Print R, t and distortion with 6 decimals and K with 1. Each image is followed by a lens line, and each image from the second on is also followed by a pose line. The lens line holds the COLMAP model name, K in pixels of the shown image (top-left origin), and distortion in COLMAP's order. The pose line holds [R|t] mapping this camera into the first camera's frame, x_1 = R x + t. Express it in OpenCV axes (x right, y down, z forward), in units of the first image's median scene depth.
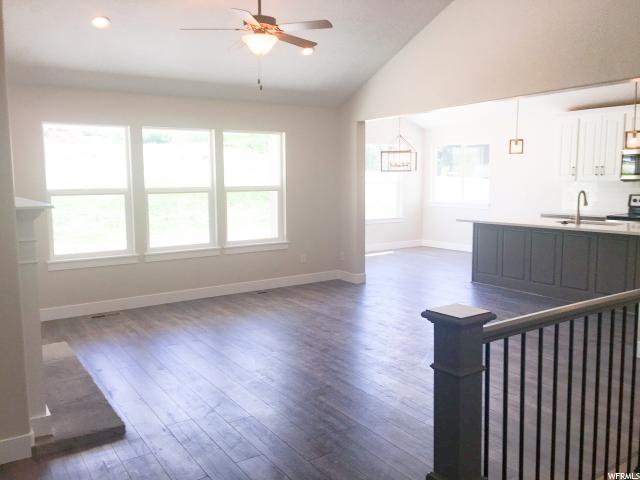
lens RADIAL K [[548.4, 0, 310.7], [0, 548.4, 242.1], [0, 0, 1]] dist [0.083065, -0.122324]
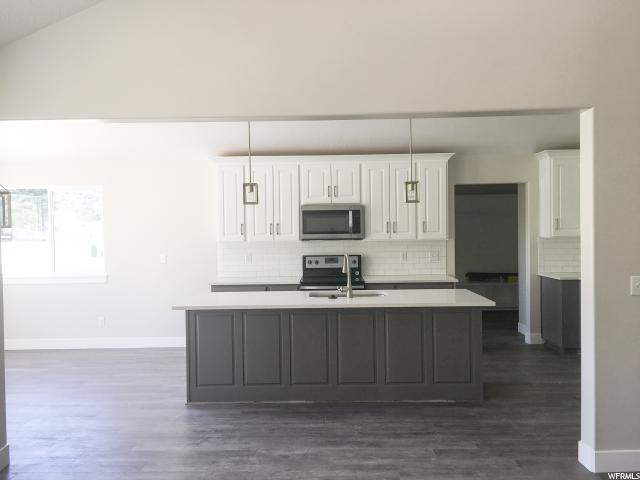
lens RADIAL K [[548.4, 0, 310.7], [0, 548.4, 242.1], [0, 0, 1]] dist [0.083065, -0.122324]
pose [[0.514777, -0.017454, 0.857146, -0.220482], [0.102689, 0.993850, -0.041434, -0.090255], [-0.851152, 0.109348, 0.513404, 0.697361]]
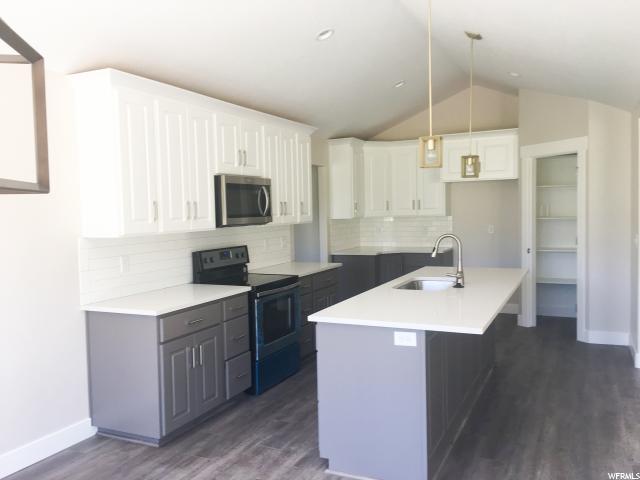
lens RADIAL K [[548.4, 0, 310.7], [0, 548.4, 242.1], [0, 0, 1]] dist [0.083065, -0.122324]
pose [[-0.572430, -0.021457, 0.819673, 0.031230], [0.124196, 0.985855, 0.112541, -0.189949], [-0.810493, 0.166222, -0.561668, 1.594890]]
